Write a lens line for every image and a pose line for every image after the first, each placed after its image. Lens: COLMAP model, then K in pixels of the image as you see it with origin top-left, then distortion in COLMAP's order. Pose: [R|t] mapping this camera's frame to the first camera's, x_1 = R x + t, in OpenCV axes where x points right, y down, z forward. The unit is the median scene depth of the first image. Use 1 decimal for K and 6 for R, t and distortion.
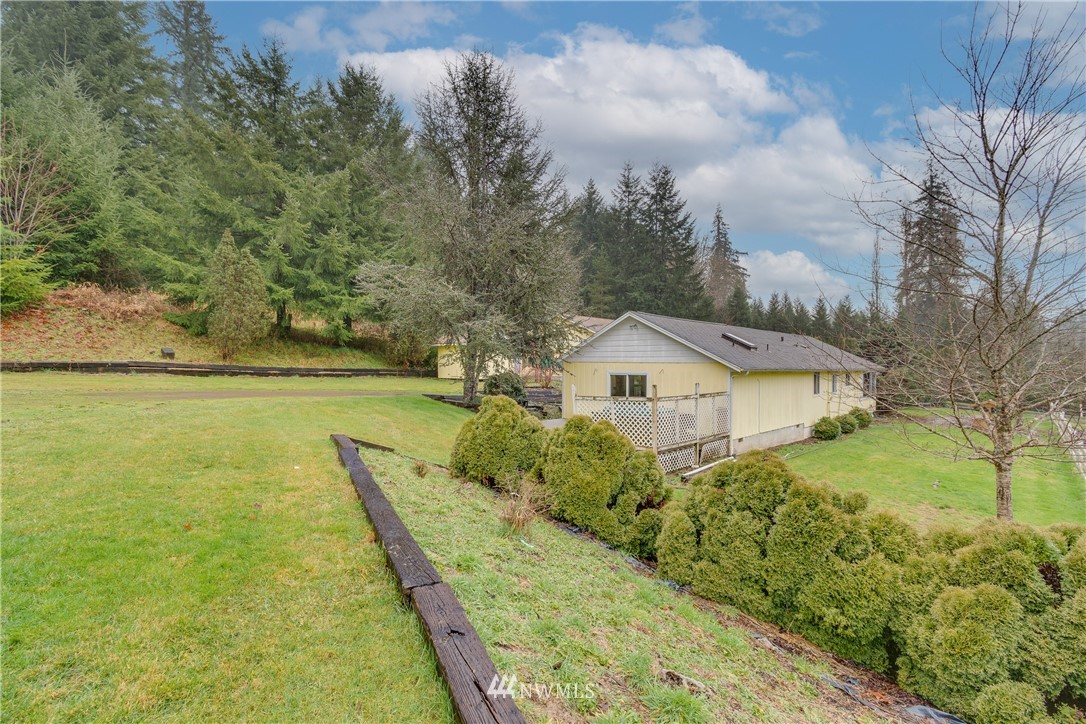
lens RADIAL K [[478.6, 0, 544.7], [0, 478.6, 363.9], [0, 0, 1]] dist [0.000984, -0.000496]
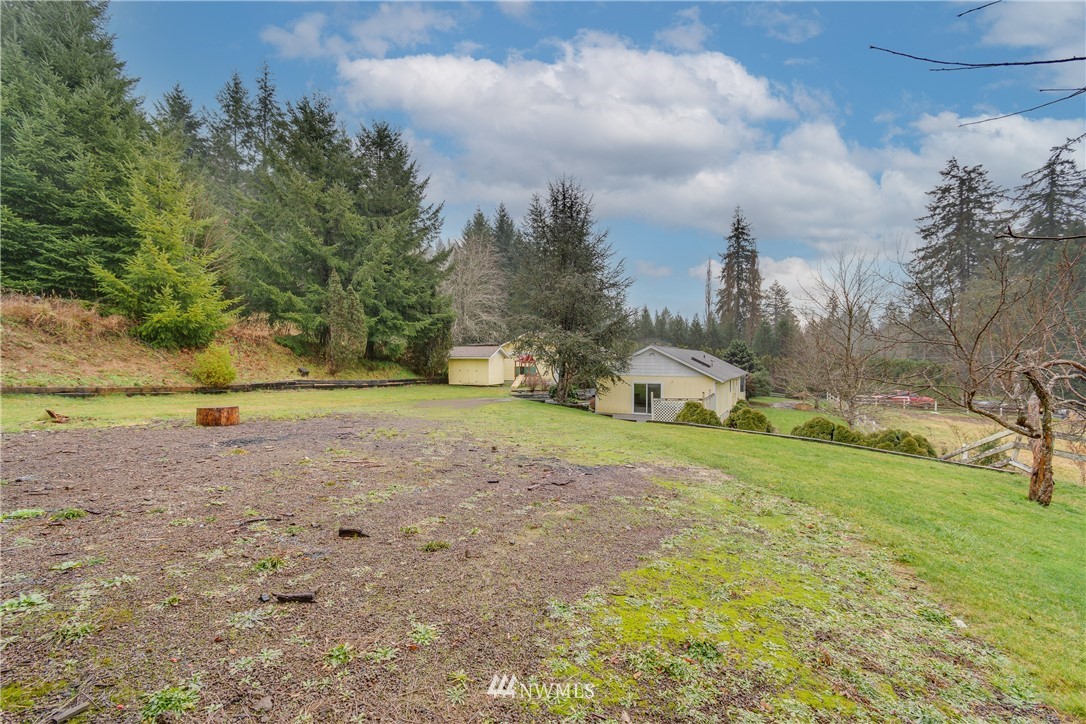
lens RADIAL K [[478.6, 0, 544.8], [0, 478.6, 365.0], [0, 0, 1]] dist [0.000984, -0.000496]
pose [[0.946582, -0.007340, 0.322380, -0.582025], [0.003815, 0.999926, 0.011566, -0.051612], [-0.322441, -0.009718, 0.946540, -0.360143]]
